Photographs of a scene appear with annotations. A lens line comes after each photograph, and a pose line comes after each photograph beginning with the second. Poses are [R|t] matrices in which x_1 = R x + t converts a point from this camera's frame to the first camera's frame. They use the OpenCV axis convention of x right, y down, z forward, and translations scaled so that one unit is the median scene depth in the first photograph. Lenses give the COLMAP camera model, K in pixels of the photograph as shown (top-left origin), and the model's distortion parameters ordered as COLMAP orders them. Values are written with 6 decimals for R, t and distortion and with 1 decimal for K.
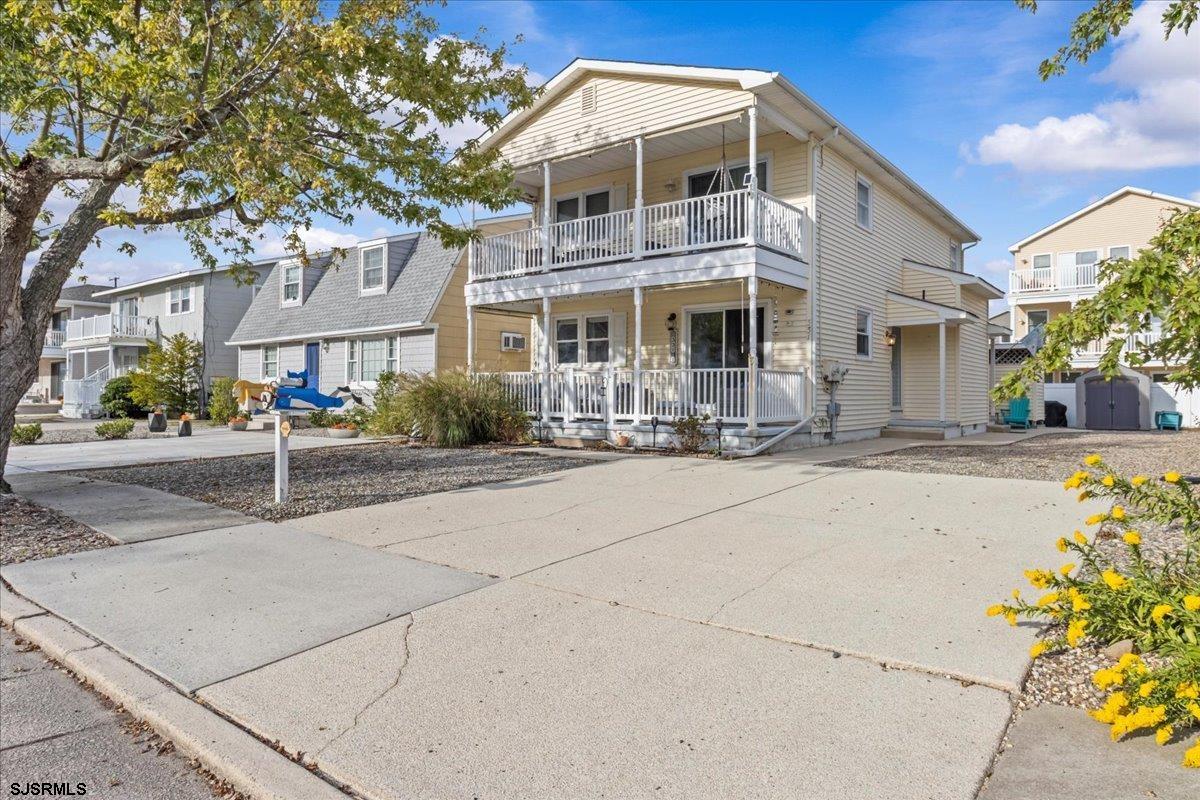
lens RADIAL K [[730.4, 0, 599.8], [0, 730.4, 386.4], [0, 0, 1]] dist [-0.005367, -0.001944]
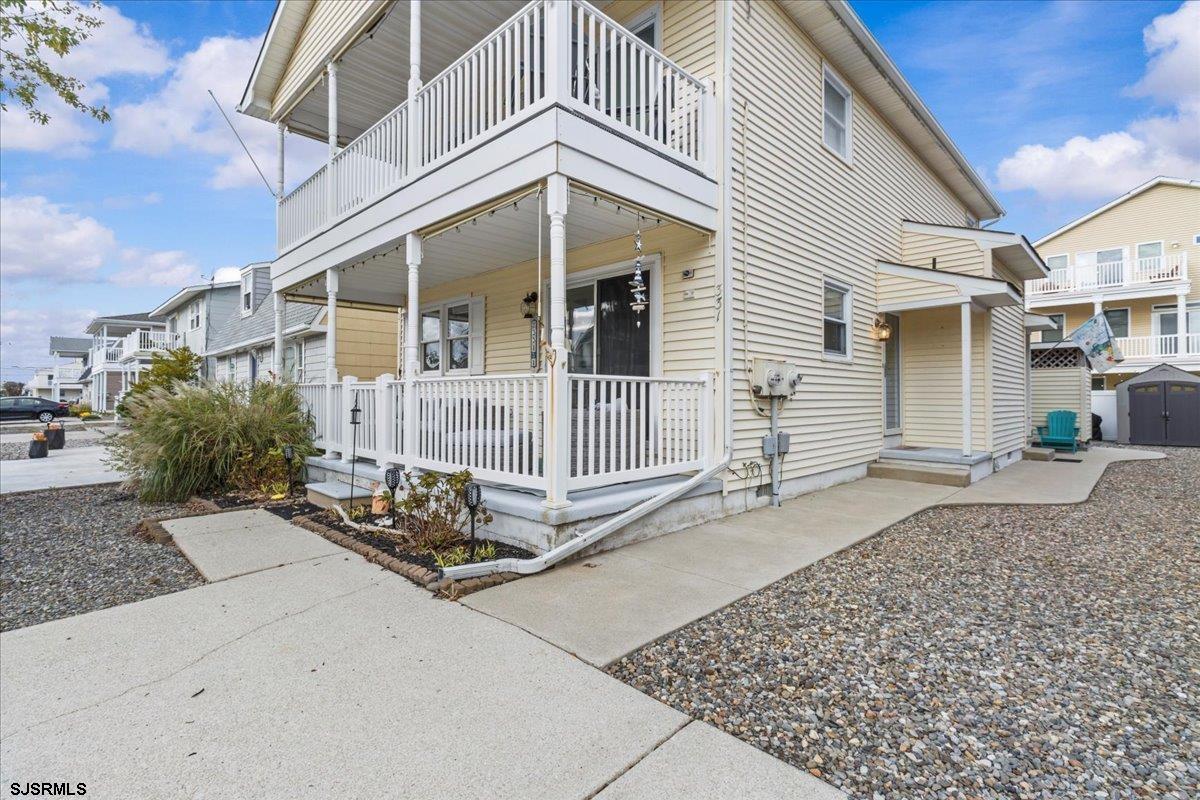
lens RADIAL K [[556.5, 0, 606.6], [0, 556.5, 392.1], [0, 0, 1]] dist [-0.000703, -0.000019]
pose [[0.994822, -0.003925, -0.101554, 0.209970], [0.004038, 0.999991, 0.000902, -0.010024], [0.101549, -0.001307, 0.994830, 0.493596]]
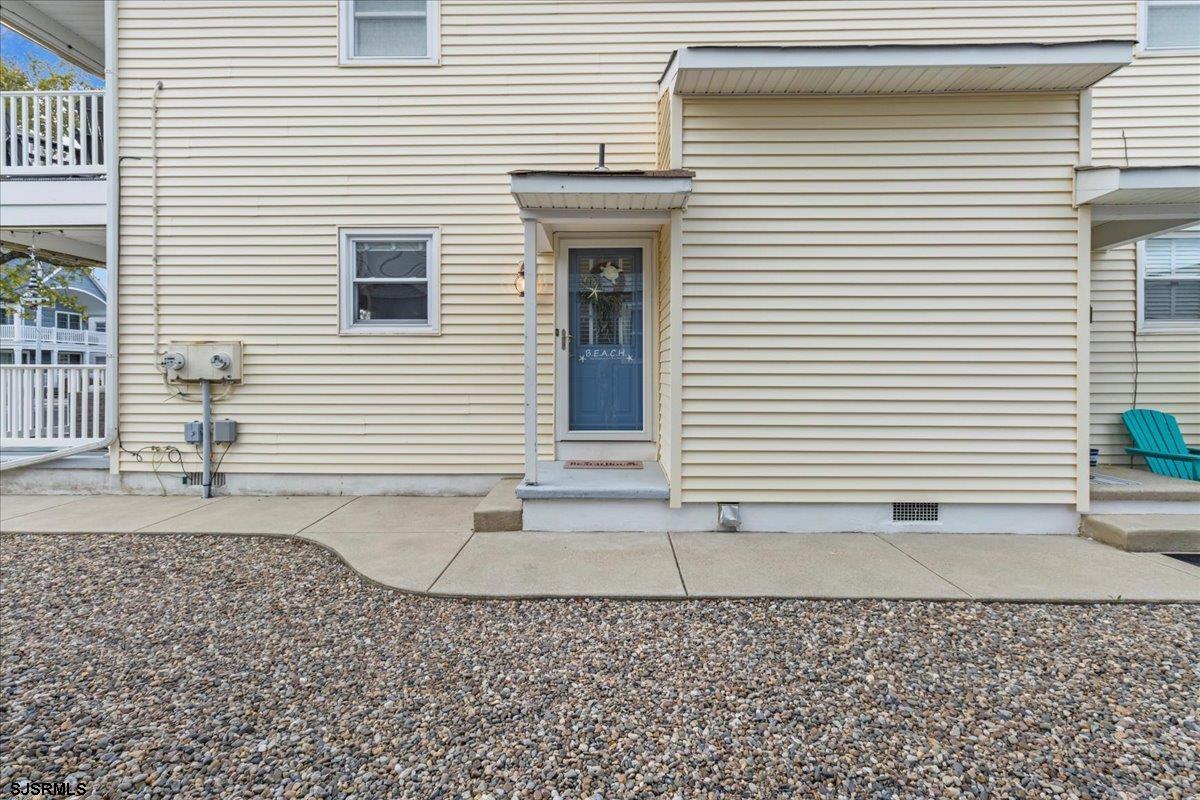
lens RADIAL K [[565.9, 0, 600.8], [0, 565.9, 383.9], [0, 0, 1]] dist [-0.000552, -0.000491]
pose [[0.600646, 0.006839, -0.799486, 0.756532], [0.006041, 0.999896, 0.013092, -0.007061], [0.799492, -0.012694, 0.600543, 0.891129]]
